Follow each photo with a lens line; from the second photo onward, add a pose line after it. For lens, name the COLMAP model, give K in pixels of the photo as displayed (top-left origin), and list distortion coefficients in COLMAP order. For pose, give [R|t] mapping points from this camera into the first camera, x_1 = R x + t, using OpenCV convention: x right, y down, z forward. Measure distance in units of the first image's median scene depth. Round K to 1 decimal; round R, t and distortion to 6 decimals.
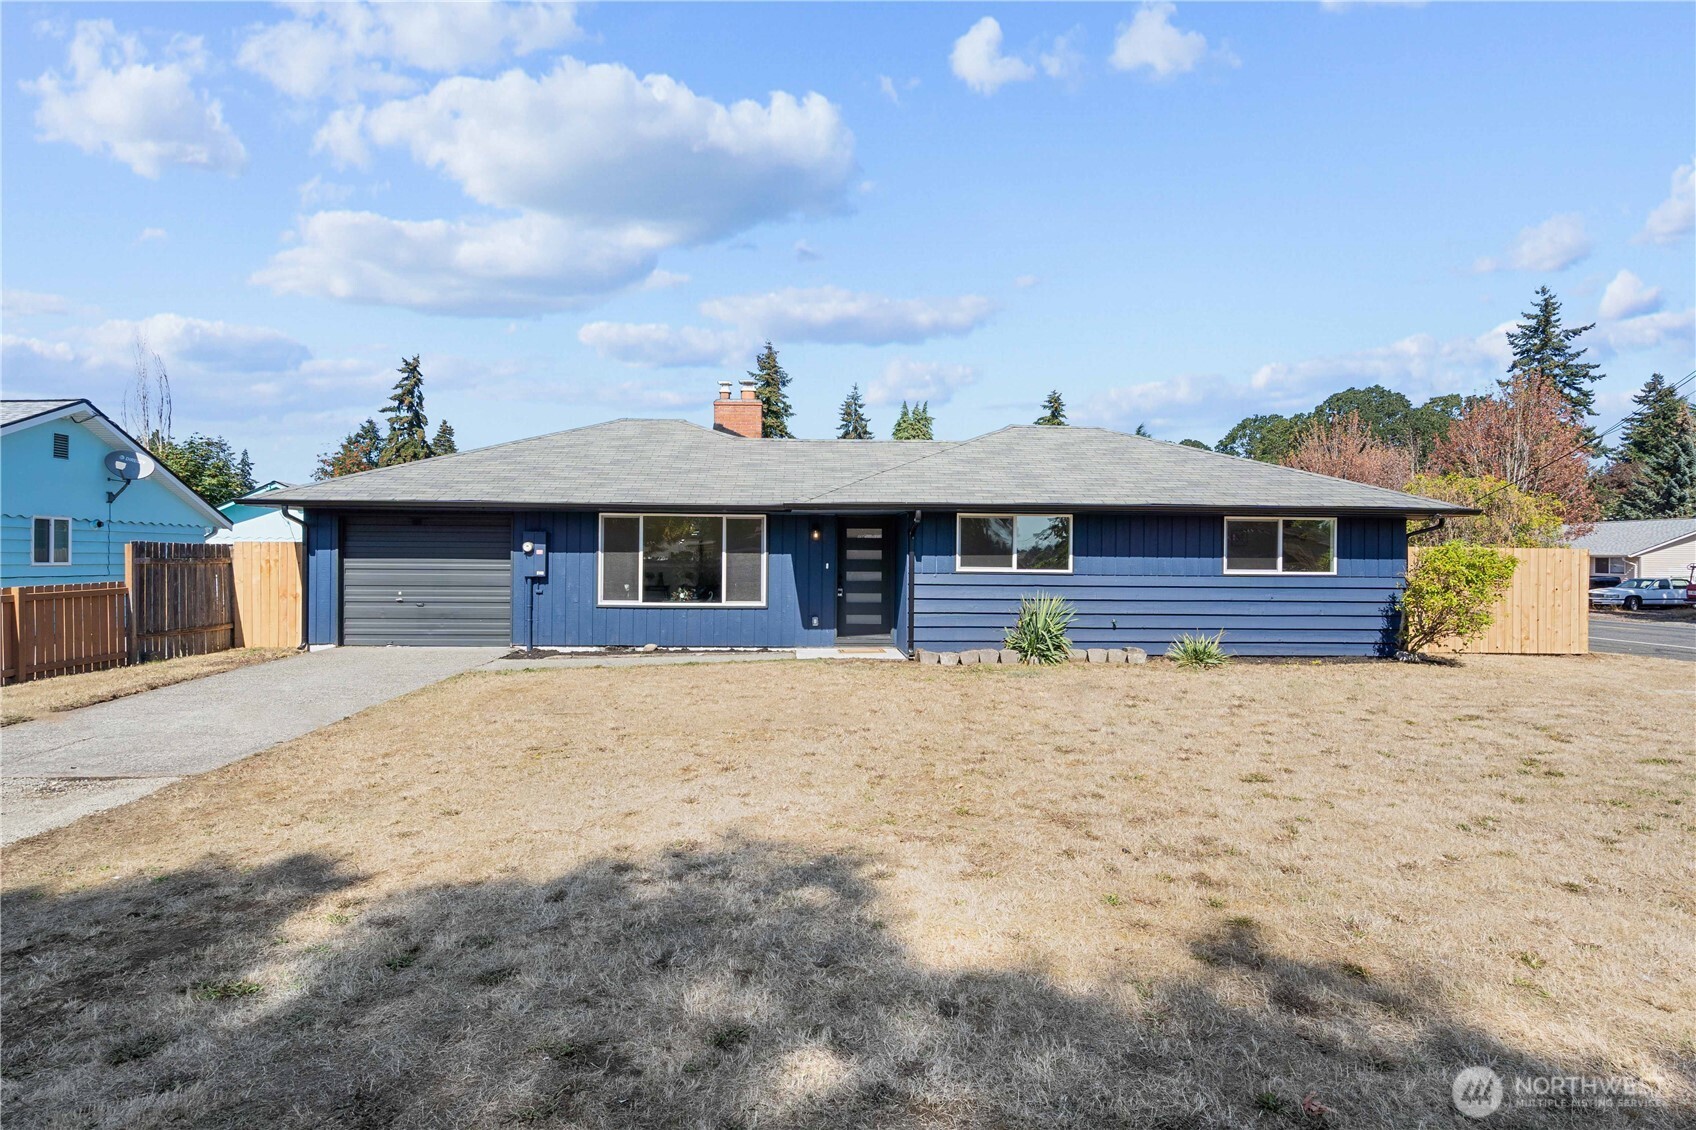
lens RADIAL K [[948.1, 0, 814.8], [0, 948.1, 590.6], [0, 0, 1]] dist [-0.005815, 0.003363]
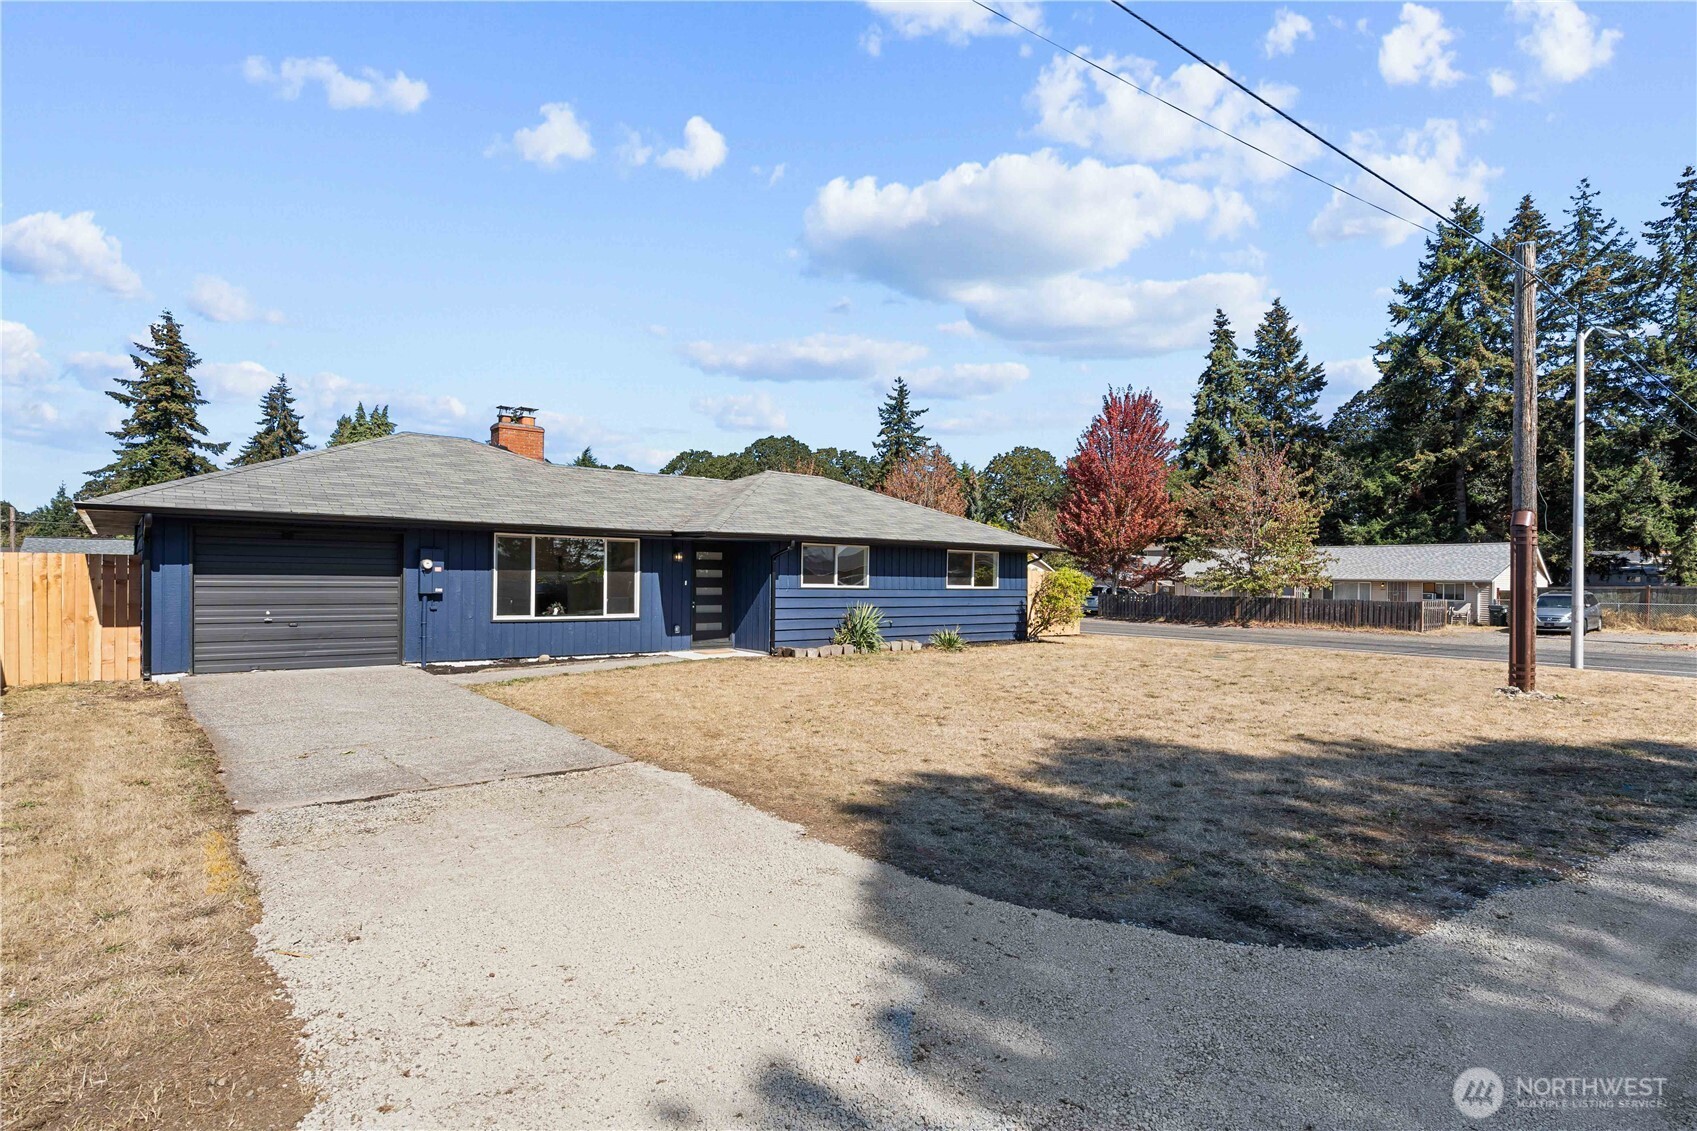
lens RADIAL K [[901.7, 0, 860.4], [0, 901.7, 589.5], [0, 0, 1]] dist [-0.008031, 0.009547]
pose [[0.793926, -0.005481, 0.607990, -0.507219], [0.013819, 0.999864, -0.009031, -0.004168], [-0.607858, 0.015572, 0.793893, -0.039351]]
